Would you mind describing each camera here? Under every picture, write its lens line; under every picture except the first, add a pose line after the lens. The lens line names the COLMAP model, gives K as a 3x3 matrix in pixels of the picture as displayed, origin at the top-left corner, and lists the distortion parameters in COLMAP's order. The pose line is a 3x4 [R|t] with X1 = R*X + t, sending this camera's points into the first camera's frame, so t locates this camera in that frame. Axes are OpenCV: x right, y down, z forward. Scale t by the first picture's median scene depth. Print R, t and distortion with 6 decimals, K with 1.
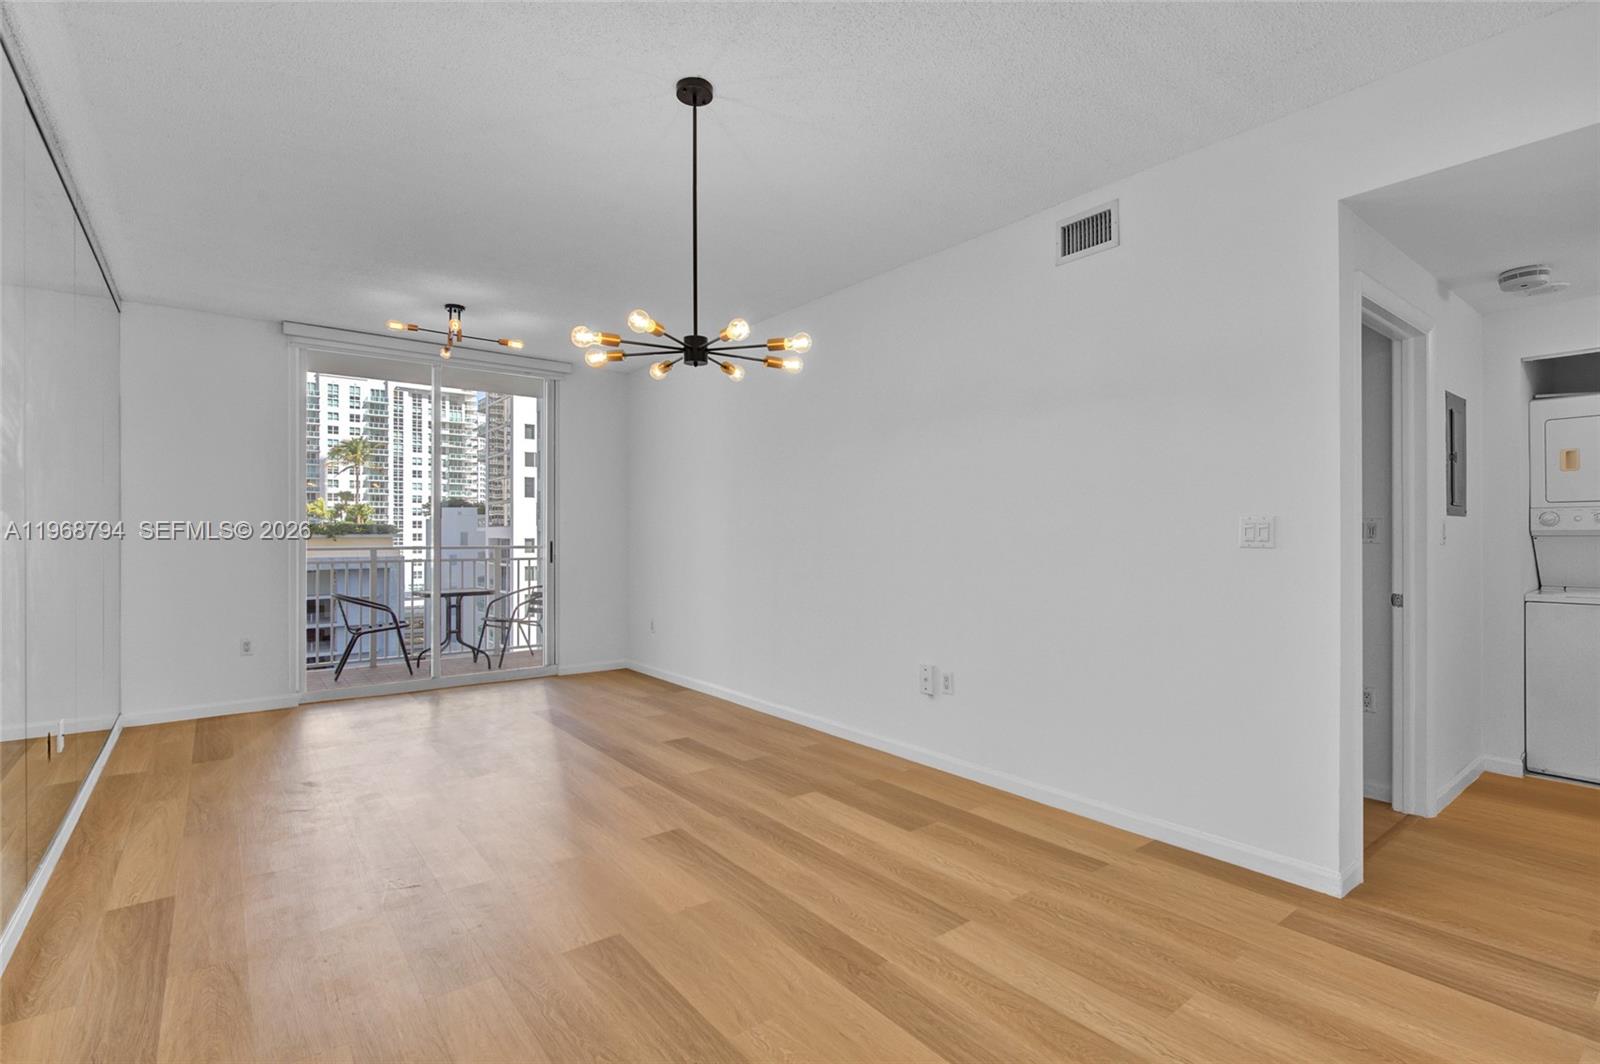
lens RADIAL K [[751.2, 0, 805.7], [0, 751.2, 536.2], [0, 0, 1]] dist [-0.000554, -0.001027]
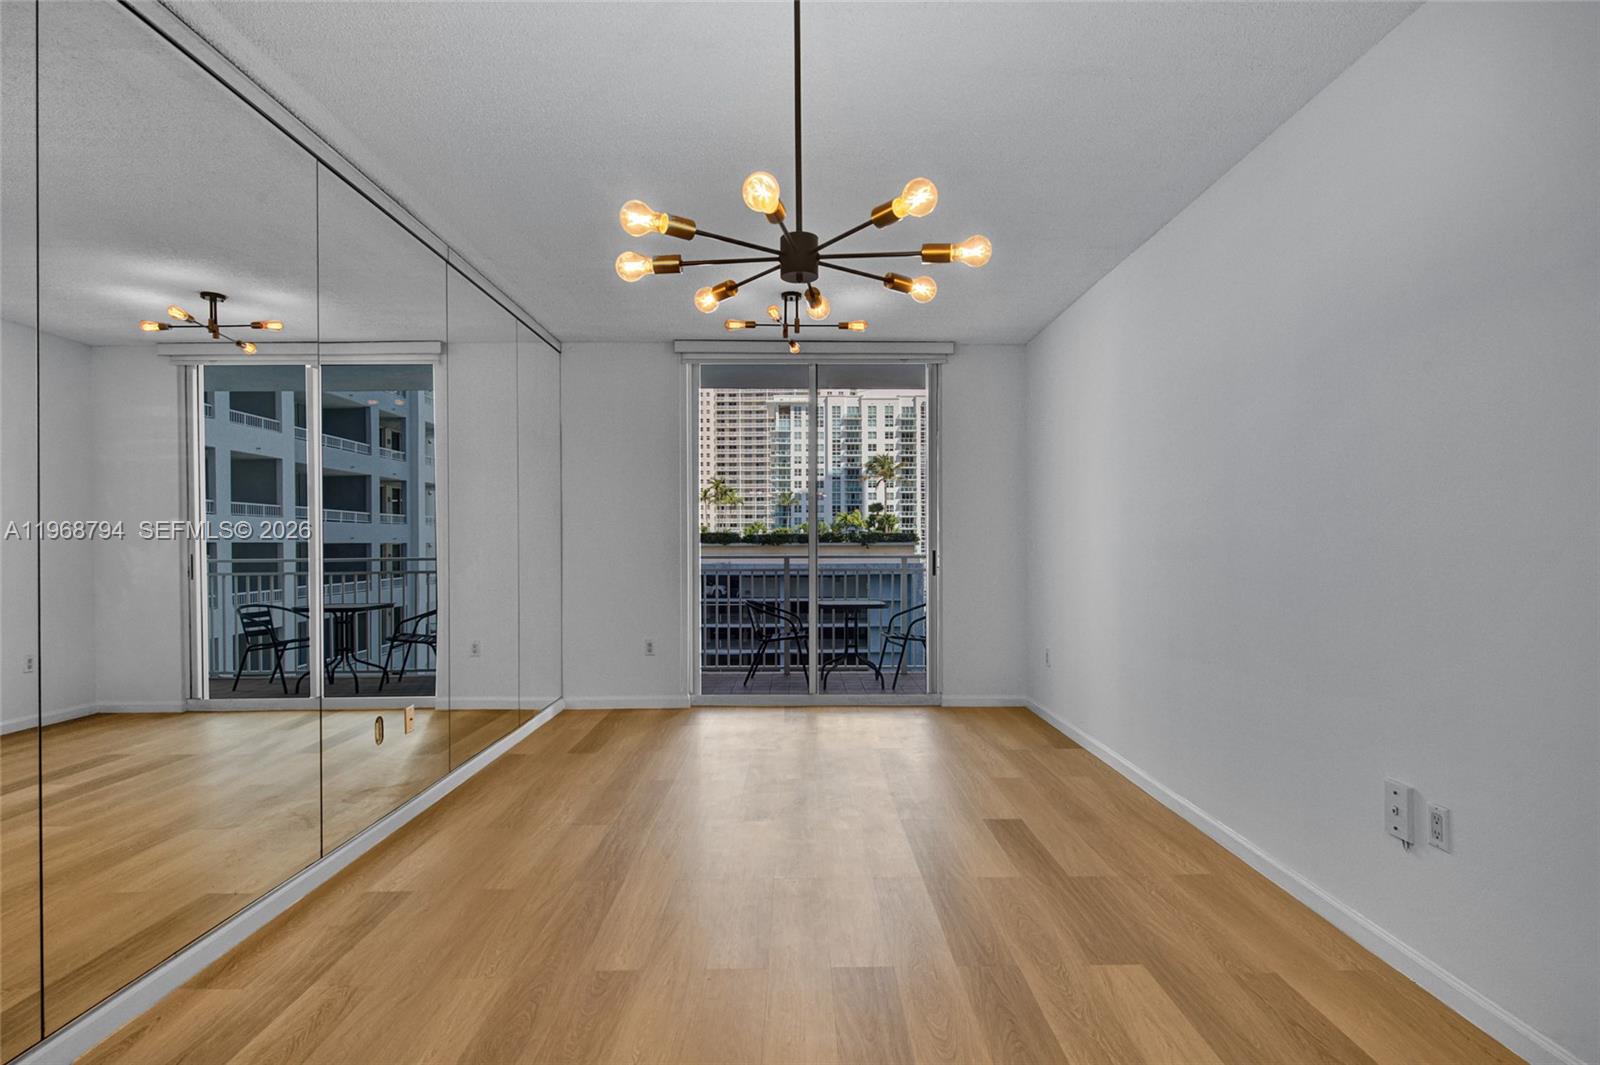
lens RADIAL K [[802.7, 0, 805.3], [0, 802.7, 539.8], [0, 0, 1]] dist [0.001909, -0.000801]
pose [[0.796925, -0.003754, -0.604067, 0.128194], [0.000487, 0.999984, -0.005572, -0.000589], [0.604078, 0.004146, 0.796914, 0.212619]]
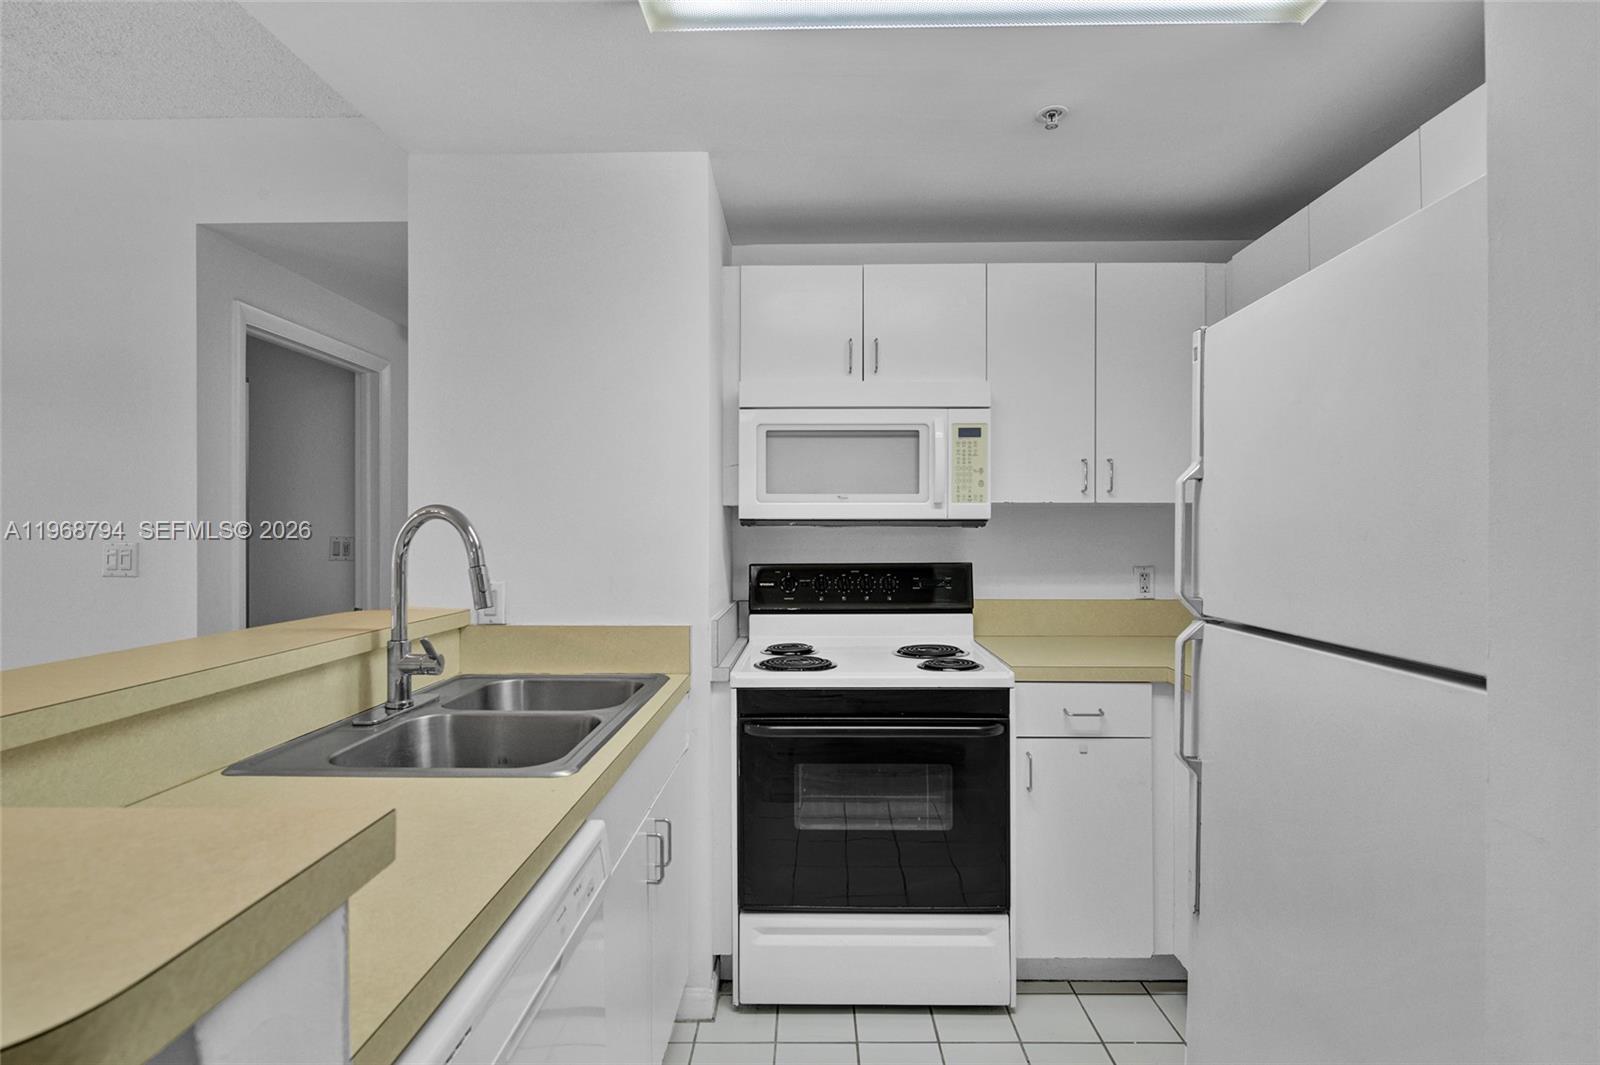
lens RADIAL K [[777.1, 0, 800.0], [0, 777.1, 532.5], [0, 0, 1]] dist [-0.001503, -0.000337]
pose [[0.636283, -0.002020, 0.771453, 0.195135], [0.004697, 0.999988, -0.001255, -0.016412], [-0.771441, 0.004422, 0.636285, -0.118845]]
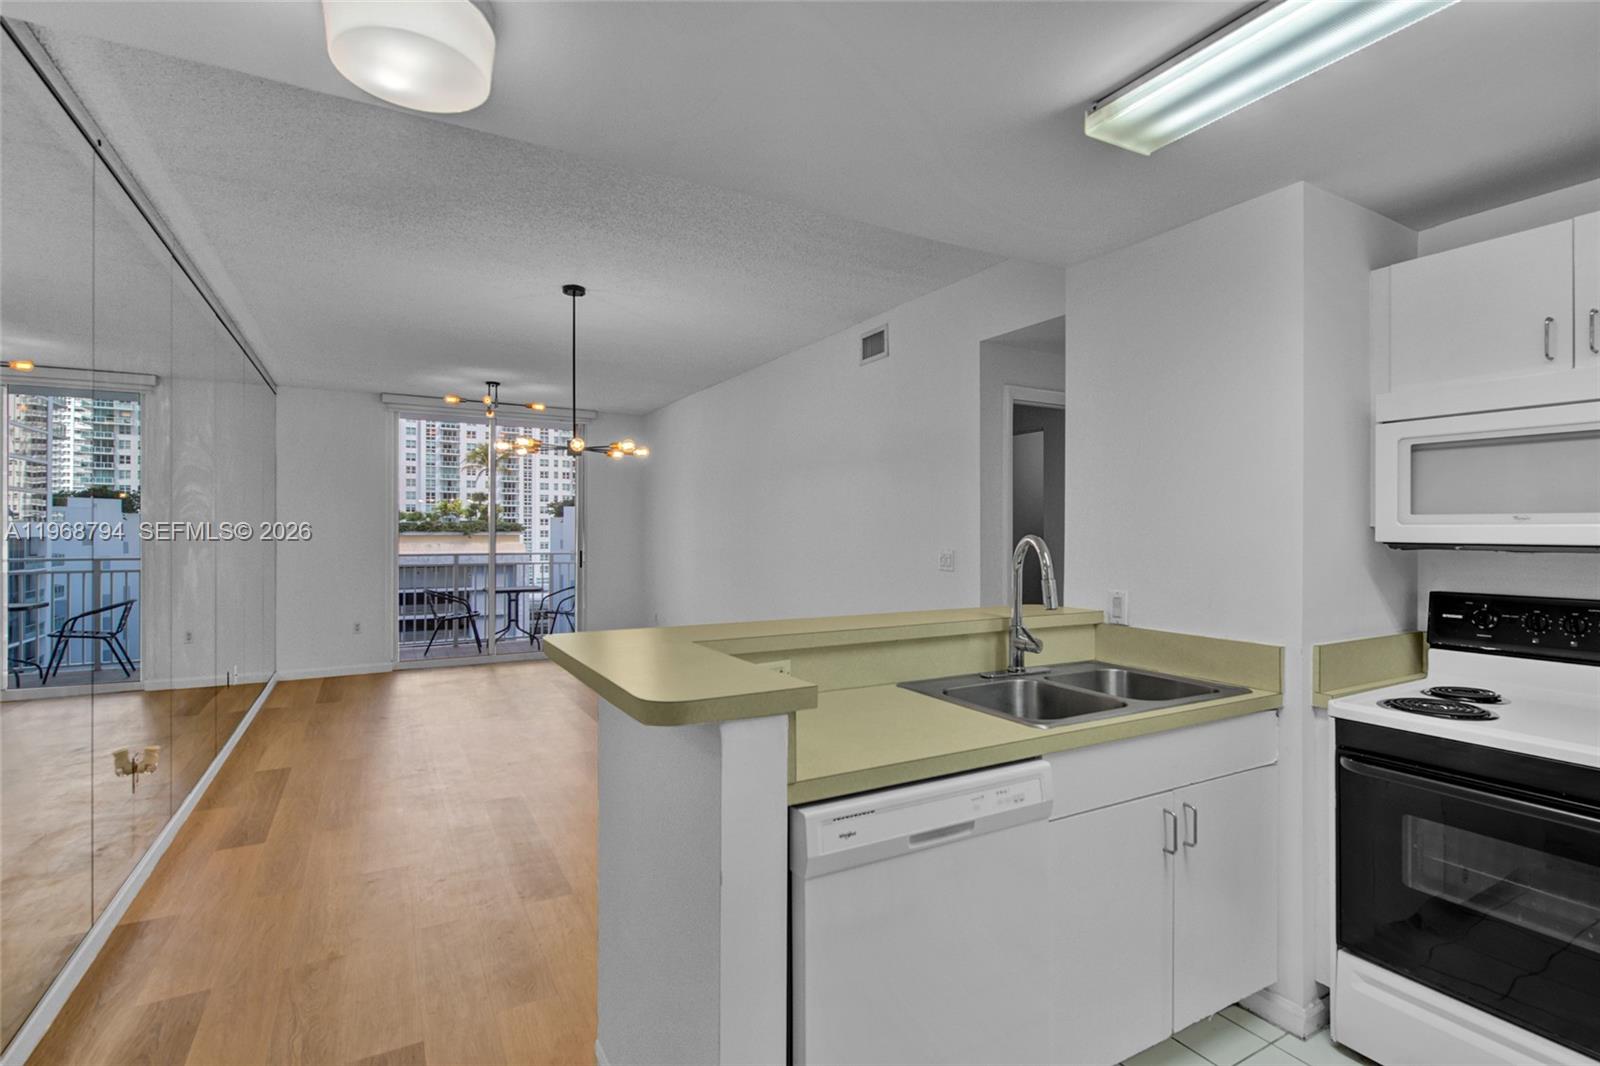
lens RADIAL K [[751.2, 0, 805.7], [0, 751.2, 537.2], [0, 0, 1]] dist [-0.000554, -0.001027]
pose [[0.989589, 0.003467, -0.143881, 0.277794], [-0.002752, 0.999983, 0.005166, -0.029654], [0.143897, -0.004716, 0.989581, -0.258681]]
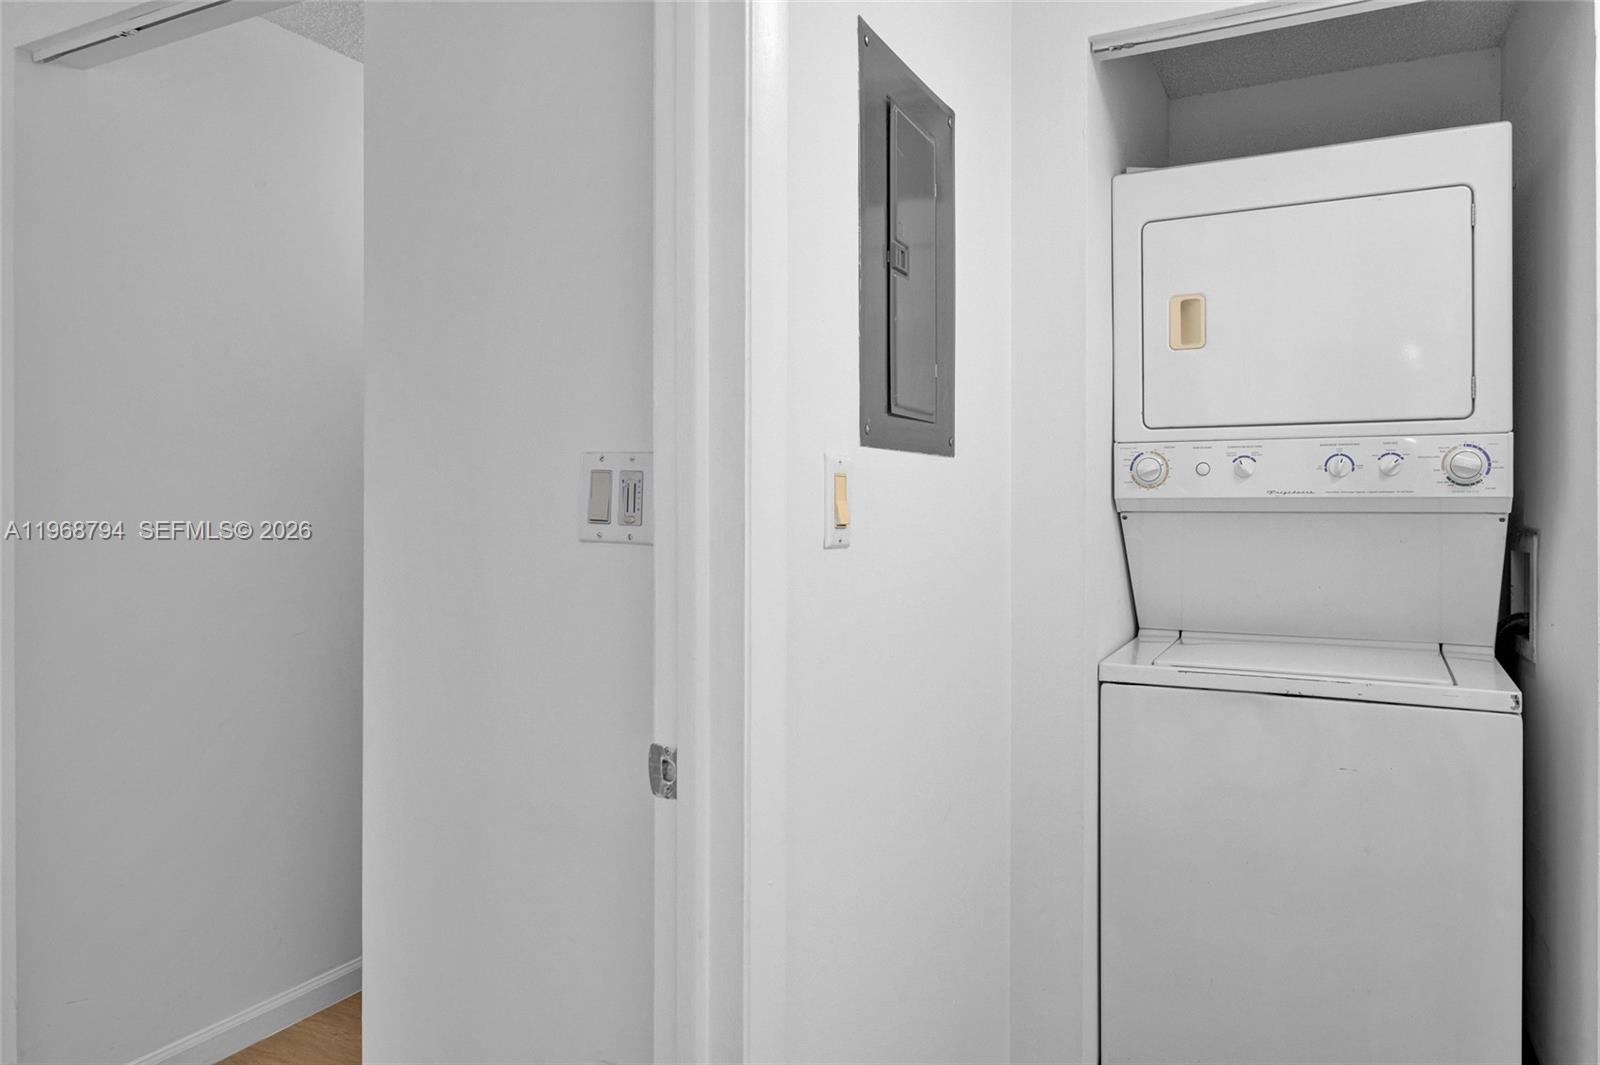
lens RADIAL K [[1068.3, 0, 801.1], [0, 1068.3, 502.4], [0, 0, 1]] dist [-0.000036, -0.000023]
pose [[0.906214, 0.000830, 0.422818, 0.400137], [0.000784, 0.999993, -0.003645, -0.002698], [-0.422818, 0.003634, 0.906207, 0.386943]]
